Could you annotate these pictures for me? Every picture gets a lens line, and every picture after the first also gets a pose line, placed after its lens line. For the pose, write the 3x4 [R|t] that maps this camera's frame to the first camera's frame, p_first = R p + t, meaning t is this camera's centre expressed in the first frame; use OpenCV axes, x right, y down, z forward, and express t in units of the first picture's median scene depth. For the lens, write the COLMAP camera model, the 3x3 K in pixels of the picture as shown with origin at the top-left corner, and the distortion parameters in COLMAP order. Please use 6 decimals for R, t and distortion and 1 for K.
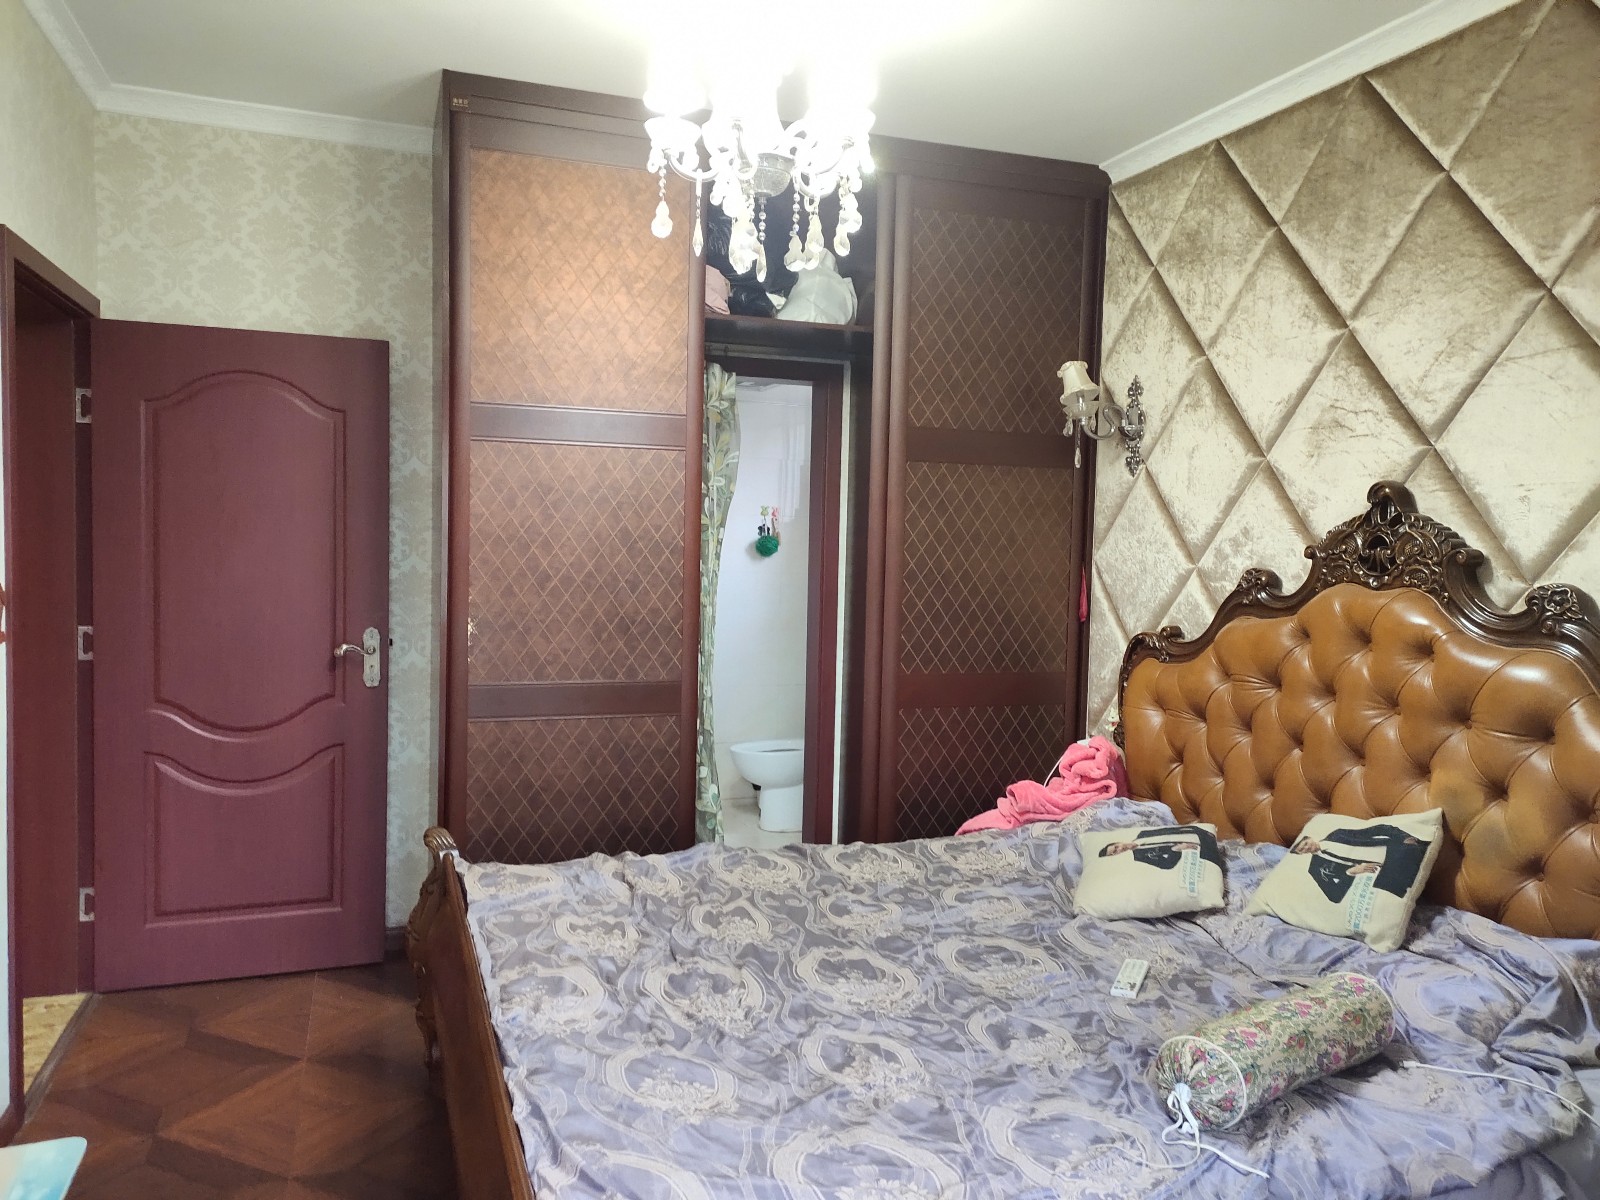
lens RADIAL K [[1205.0, 0, 802.9], [0, 1205.0, 592.0], [0, 0, 1]] dist [0.063986, -0.073151]
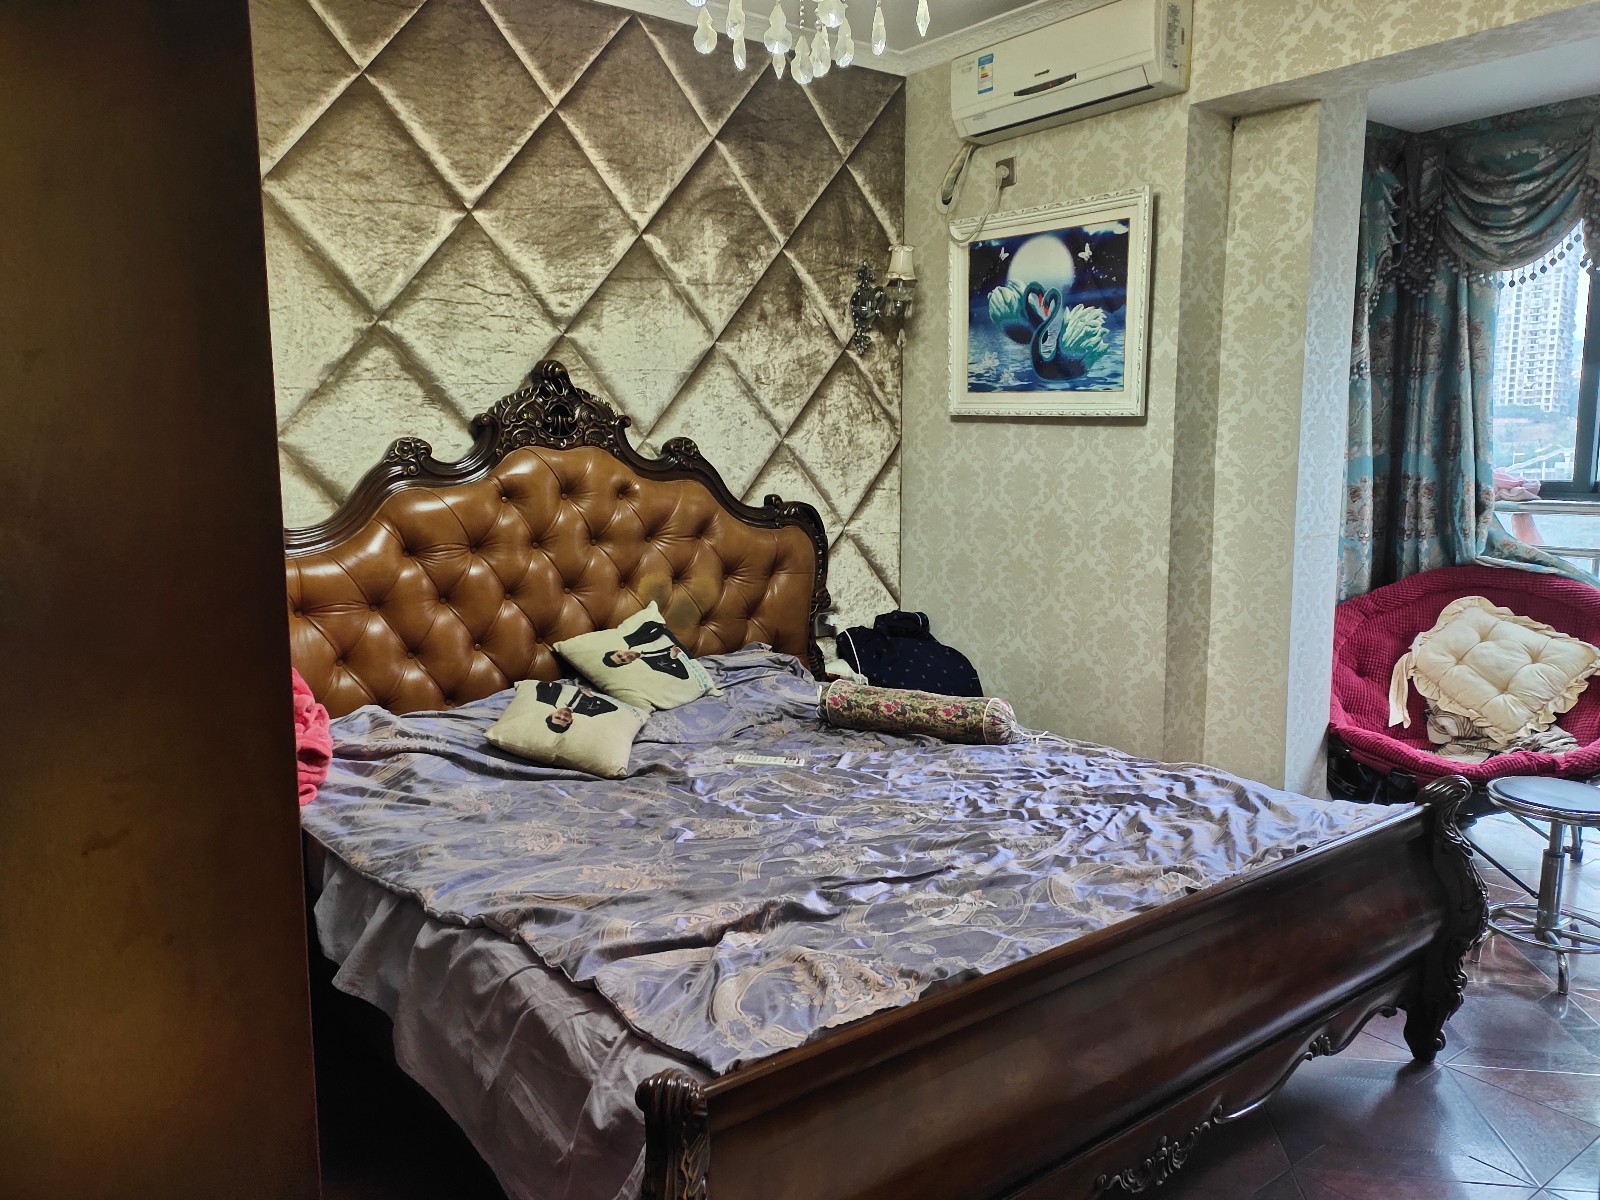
lens RADIAL K [[1205.0, 0, 802.9], [0, 1205.0, 592.0], [0, 0, 1]] dist [0.063986, -0.073151]
pose [[-0.298443, -0.140517, 0.944027, -0.782284], [0.061122, 0.984259, 0.165828, -0.049175], [-0.952468, 0.107191, -0.285157, 1.139273]]
